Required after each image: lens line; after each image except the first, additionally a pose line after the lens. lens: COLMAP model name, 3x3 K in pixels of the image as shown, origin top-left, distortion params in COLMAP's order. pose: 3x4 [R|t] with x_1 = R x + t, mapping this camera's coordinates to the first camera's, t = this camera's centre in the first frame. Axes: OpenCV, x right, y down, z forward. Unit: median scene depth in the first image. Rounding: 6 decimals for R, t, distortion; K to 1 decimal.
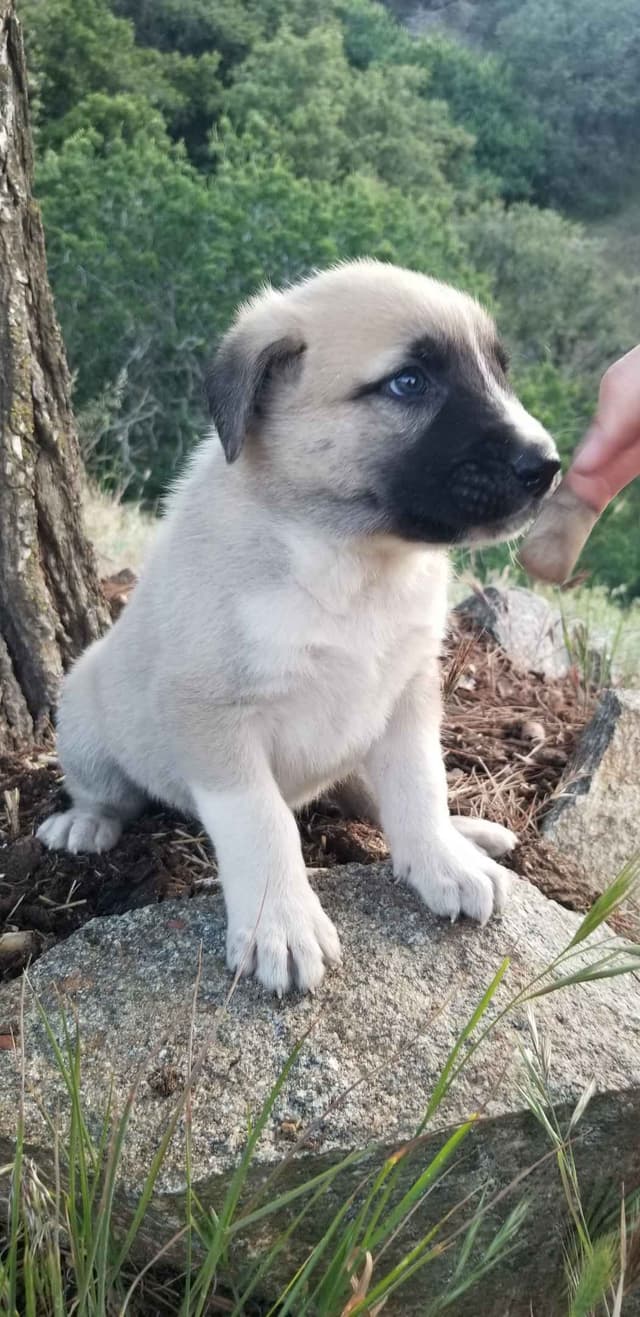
lens RADIAL K [[1102.2, 0, 320.0], [0, 1102.2, 658.5], [0, 0, 1]] dist [0.101149, -0.238056]
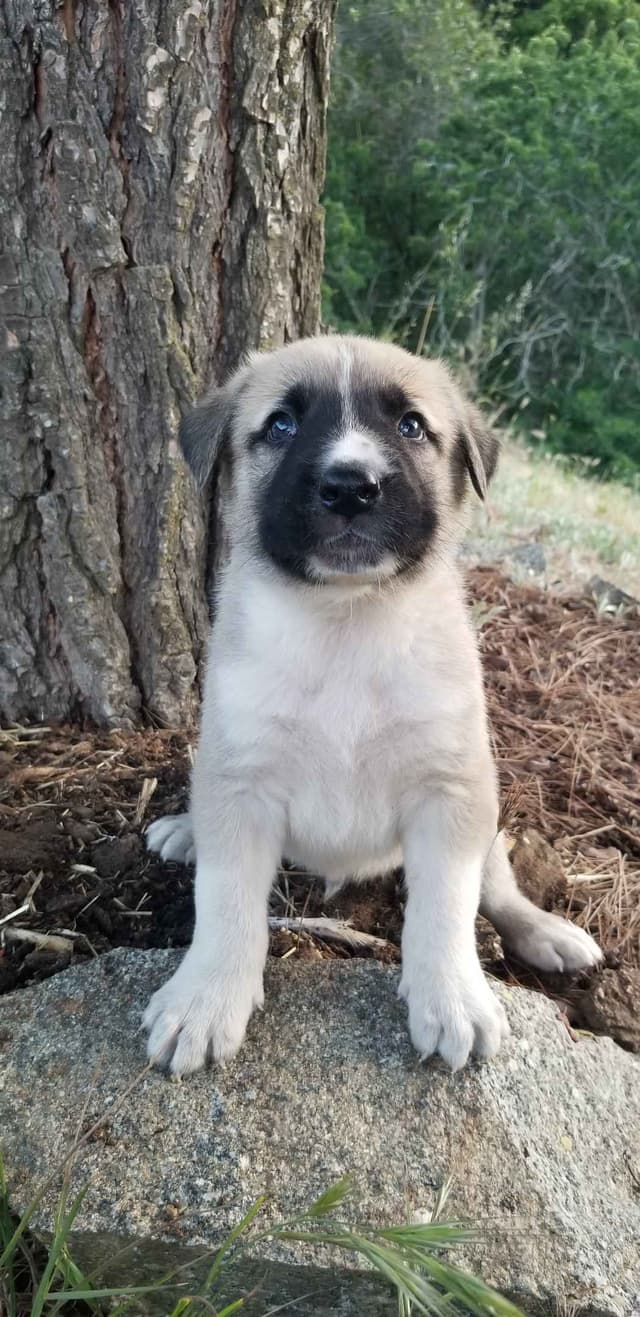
lens RADIAL K [[1093.7, 0, 320.0], [0, 1093.7, 658.5], [0, 0, 1]] dist [0.036926, -0.088997]
pose [[0.920239, 0.222116, -0.322219, 0.175103], [-0.189410, 0.973260, 0.129955, -0.148468], [0.342468, -0.058558, 0.937703, 0.026920]]
